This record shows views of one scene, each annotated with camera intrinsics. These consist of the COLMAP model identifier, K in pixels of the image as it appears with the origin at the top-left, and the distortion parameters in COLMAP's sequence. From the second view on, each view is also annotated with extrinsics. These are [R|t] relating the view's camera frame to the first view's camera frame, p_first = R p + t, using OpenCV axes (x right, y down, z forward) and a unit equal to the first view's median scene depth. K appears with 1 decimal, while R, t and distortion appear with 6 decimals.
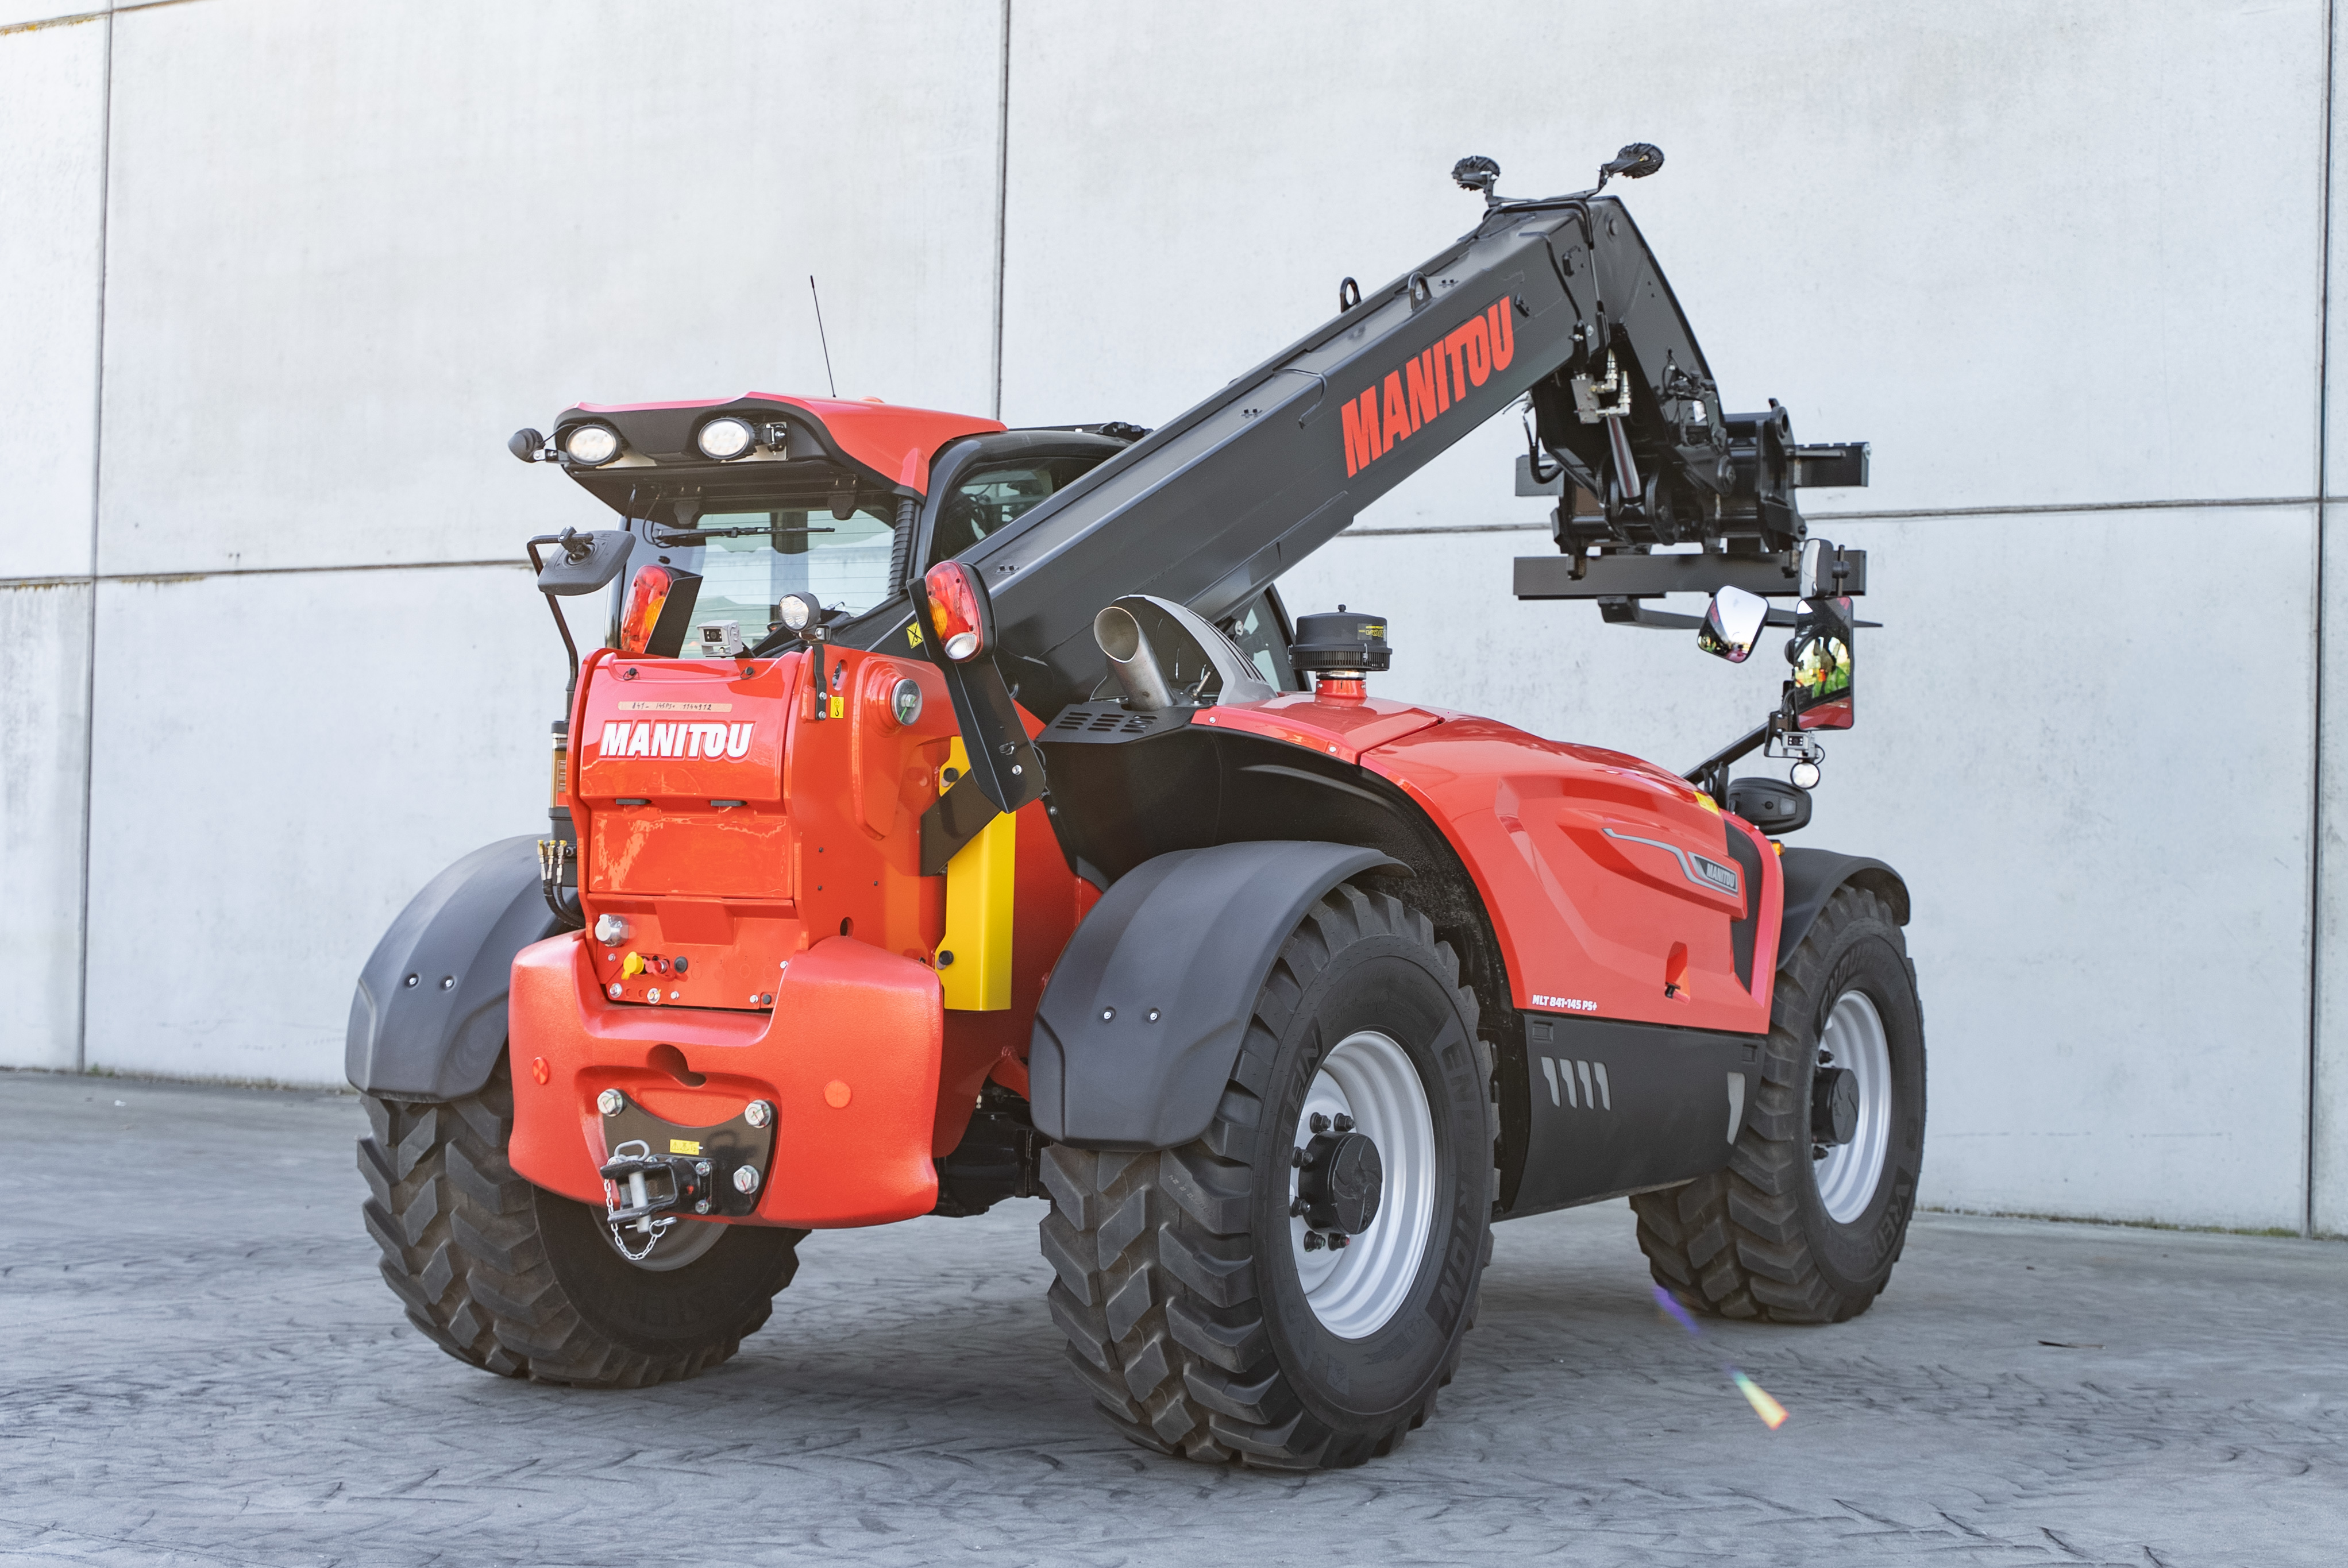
lens RADIAL K [[3471.7, 0, 1236.4], [0, 3471.7, 854.0], [0, 0, 1]] dist [-0.004255, 0.000000]
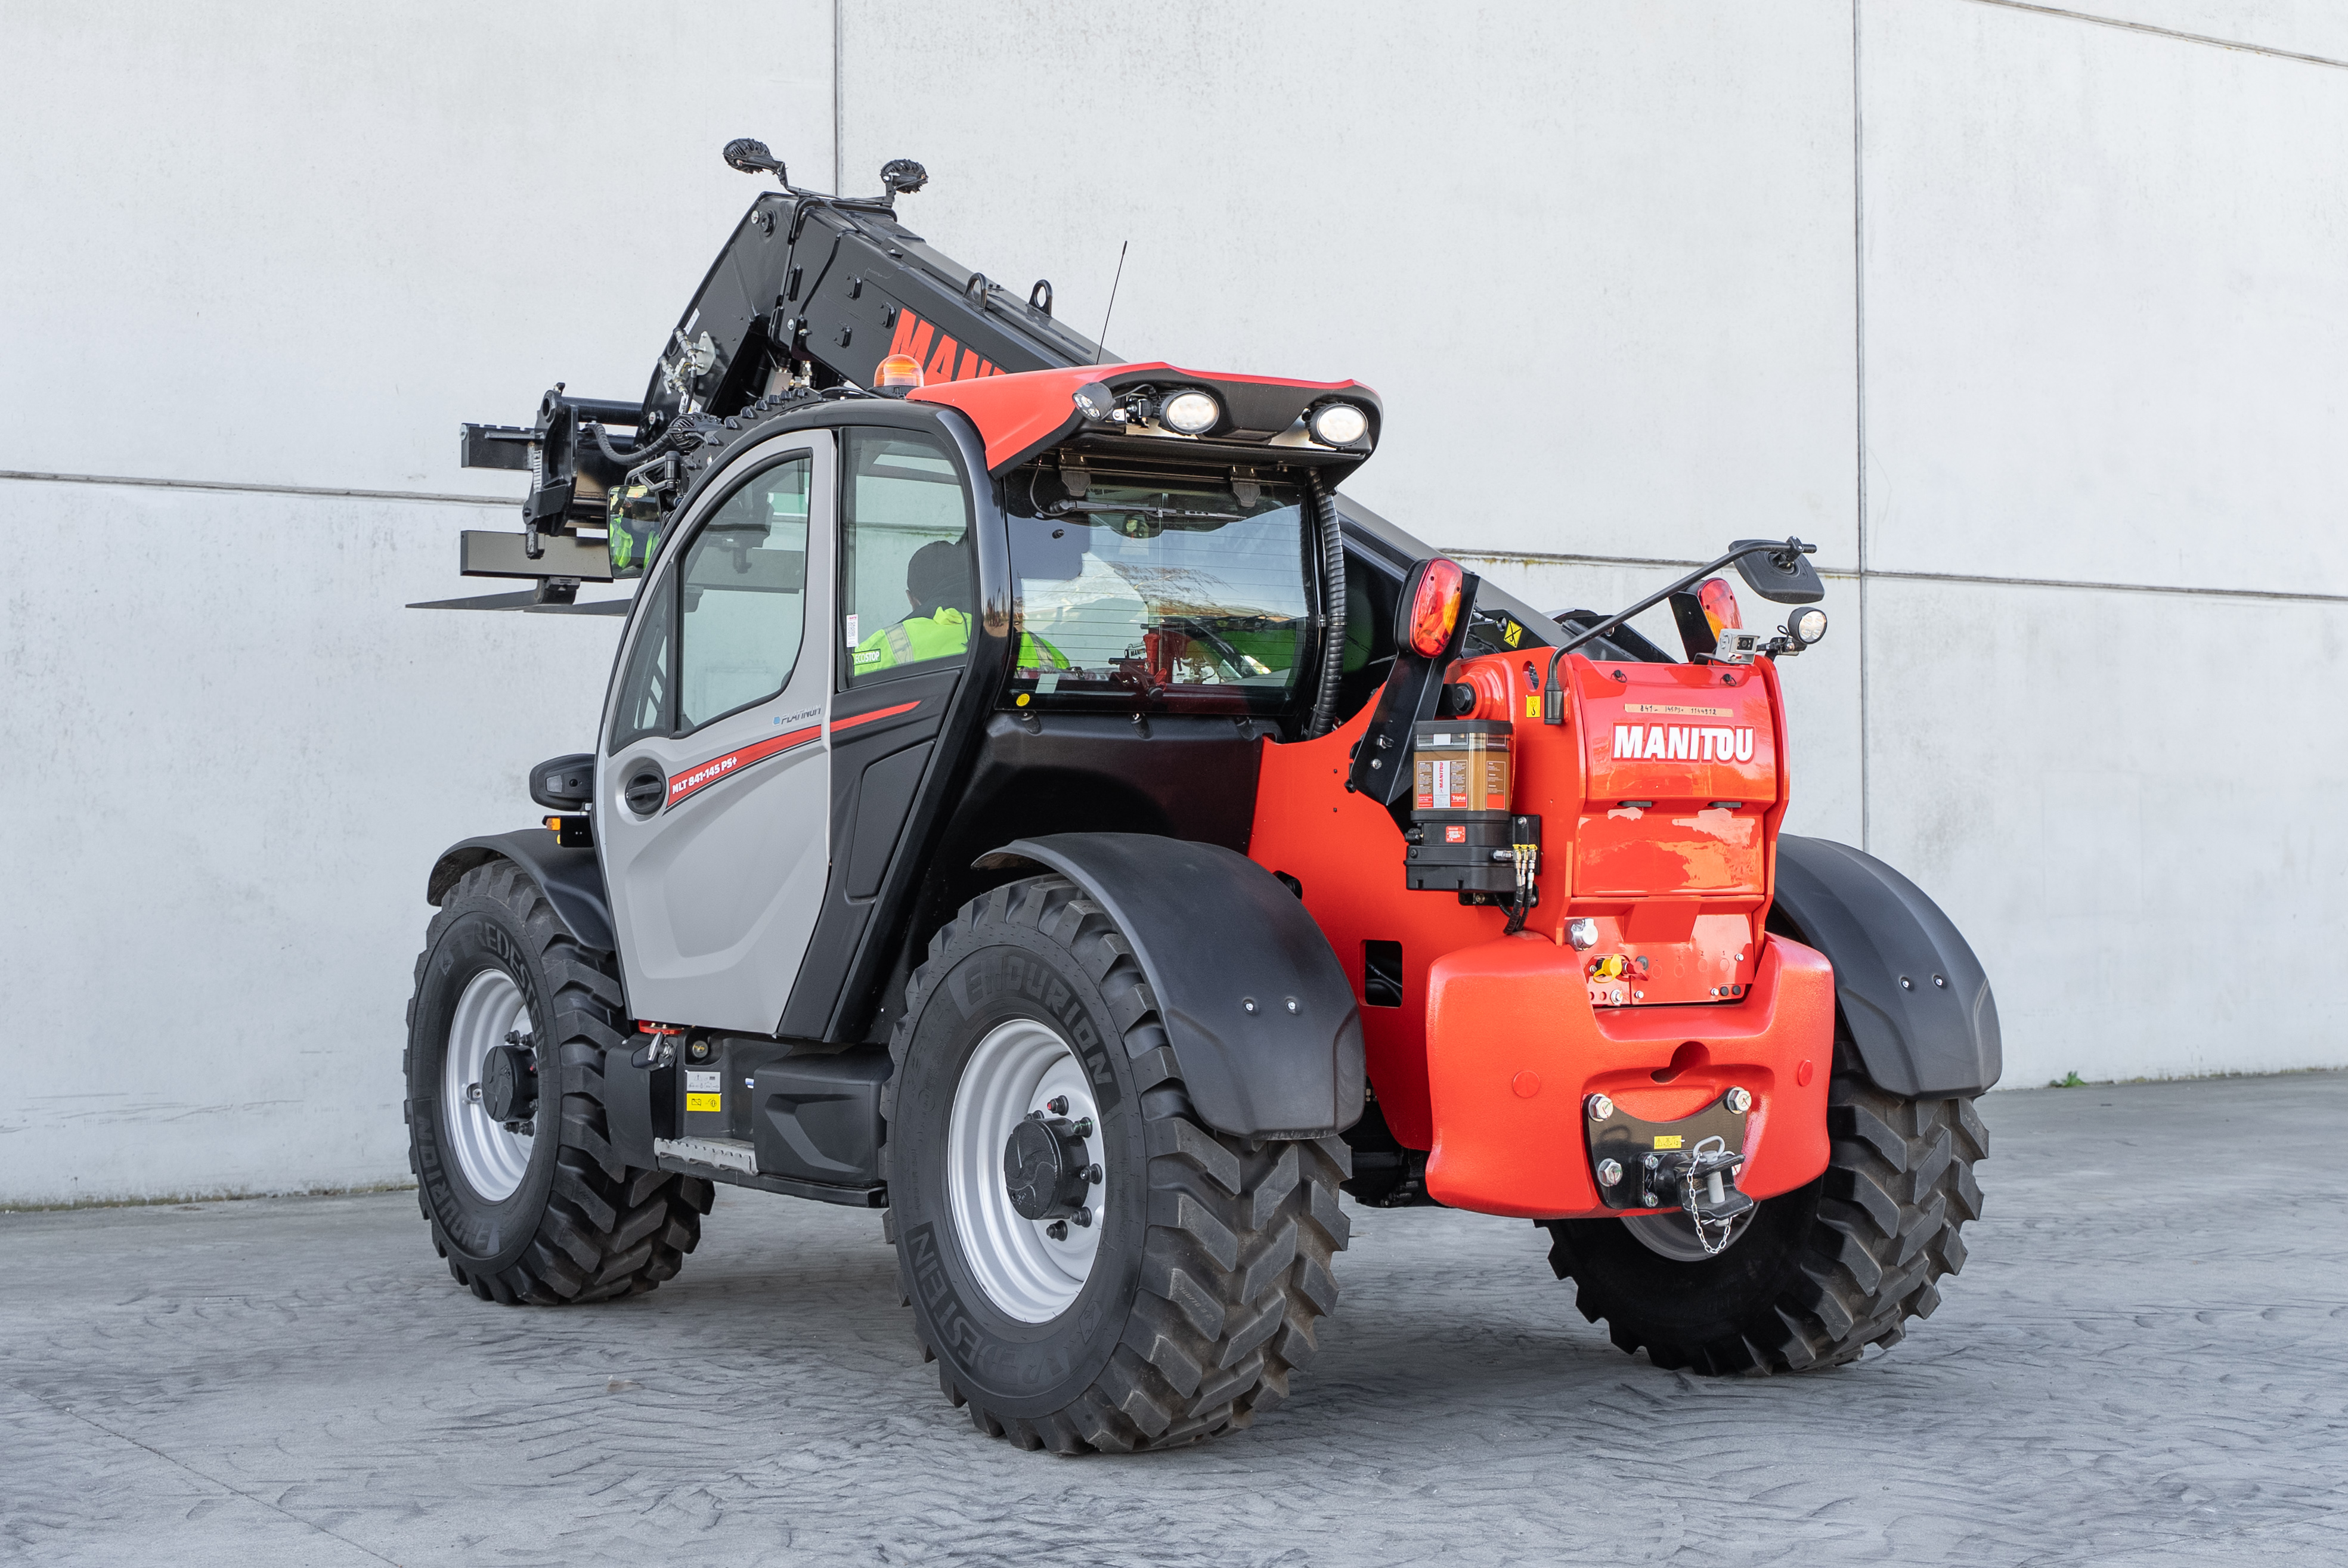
lens RADIAL K [[3453.2, 0, 1109.2], [0, 3453.2, 790.2], [0, 0, 1]] dist [-0.009418, 0.000000]
pose [[0.449301, -0.008385, 0.893341, -1.017584], [0.012870, 0.999913, 0.002913, -0.021503], [-0.893288, 0.010188, 0.449370, 0.616737]]
